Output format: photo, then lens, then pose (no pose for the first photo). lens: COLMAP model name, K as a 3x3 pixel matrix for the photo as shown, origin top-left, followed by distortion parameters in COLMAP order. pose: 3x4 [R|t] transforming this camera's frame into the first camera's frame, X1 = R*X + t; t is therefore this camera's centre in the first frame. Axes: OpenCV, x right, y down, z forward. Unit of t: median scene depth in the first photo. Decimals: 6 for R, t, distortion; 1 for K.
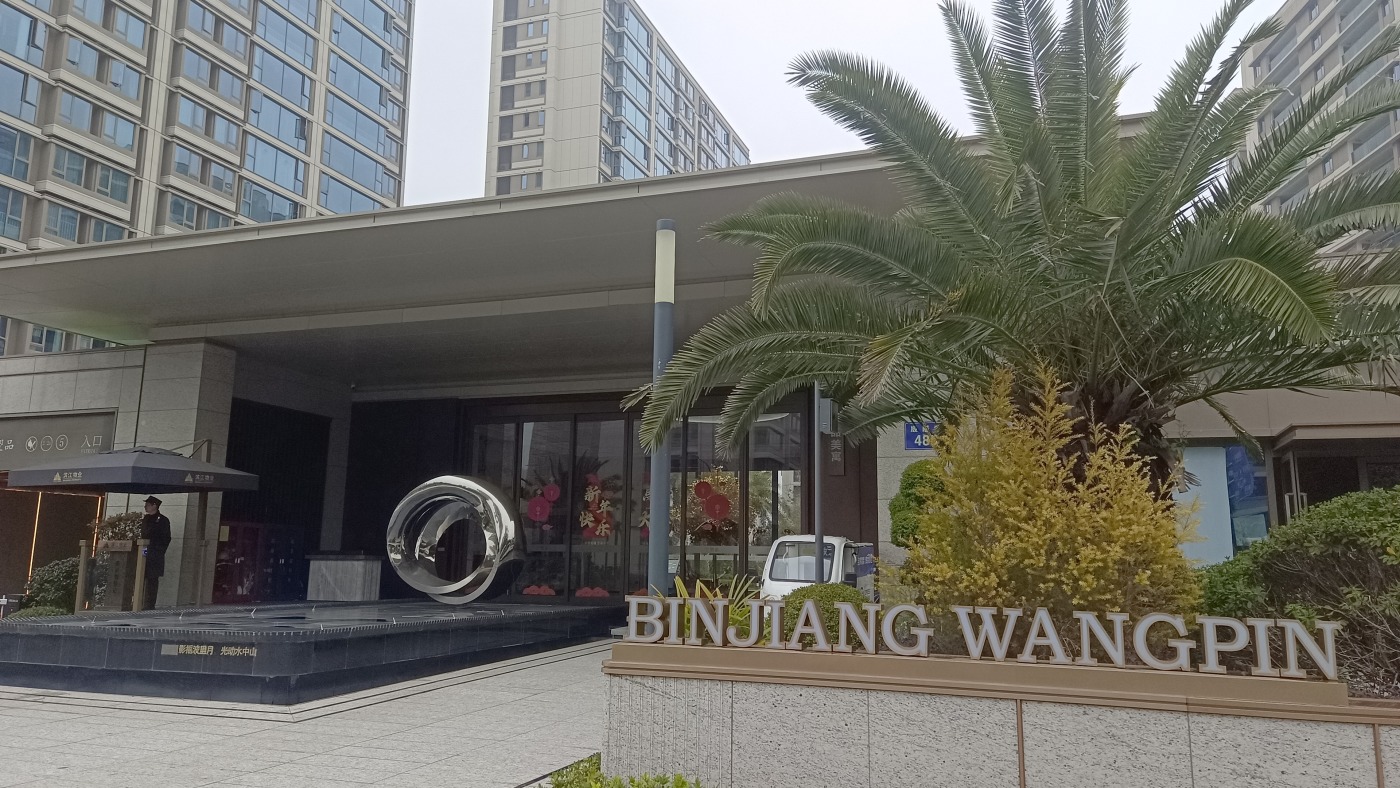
lens RADIAL K [[1014.6, 0, 700.0], [0, 1014.6, 394.0], [0, 0, 1]] dist [0.071593, -0.049021]
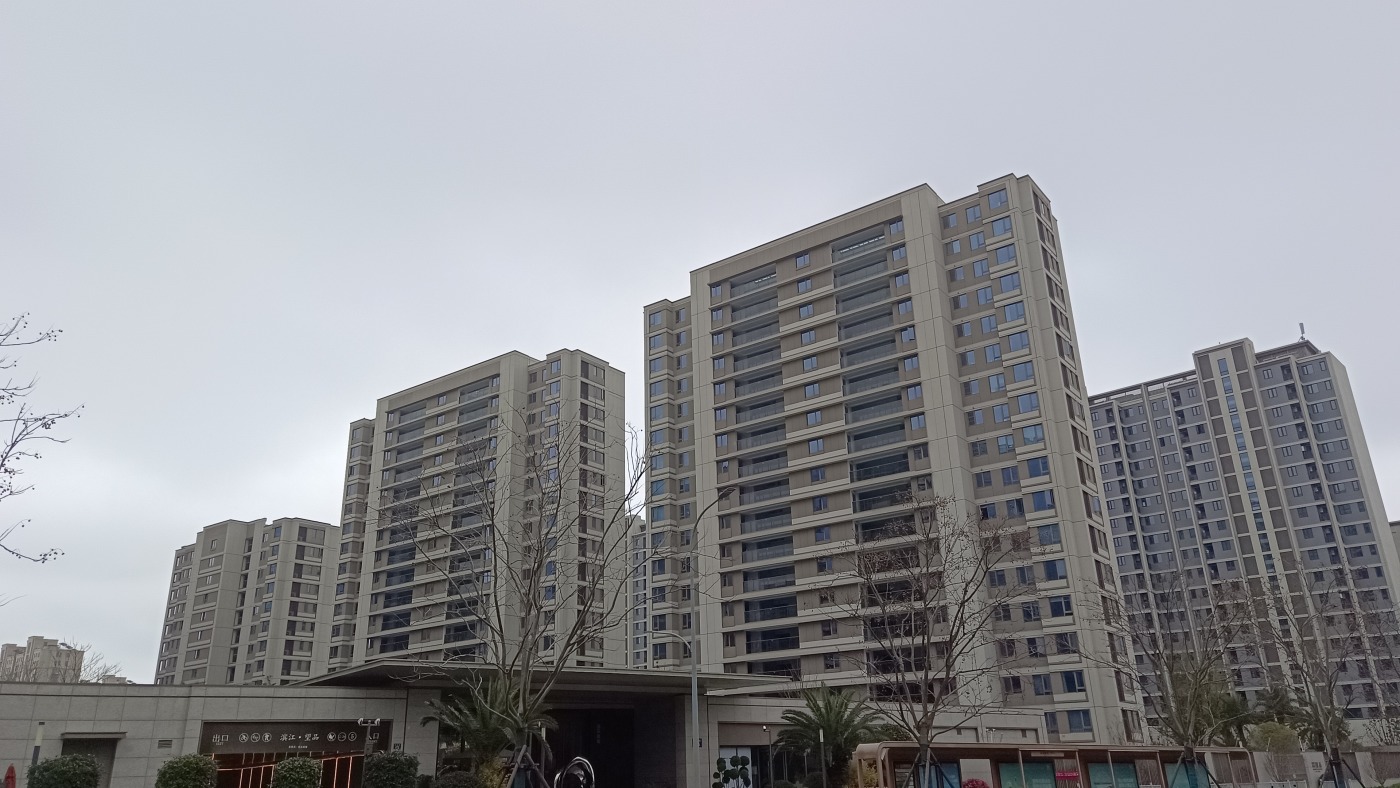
lens RADIAL K [[1014.6, 0, 700.0], [0, 1014.6, 394.0], [0, 0, 1]] dist [0.071593, -0.049021]
pose [[0.529835, 0.268180, 0.804583, -0.436849], [-0.107221, 0.962257, -0.250129, -0.034956], [-0.841296, 0.046259, 0.538592, -0.137909]]
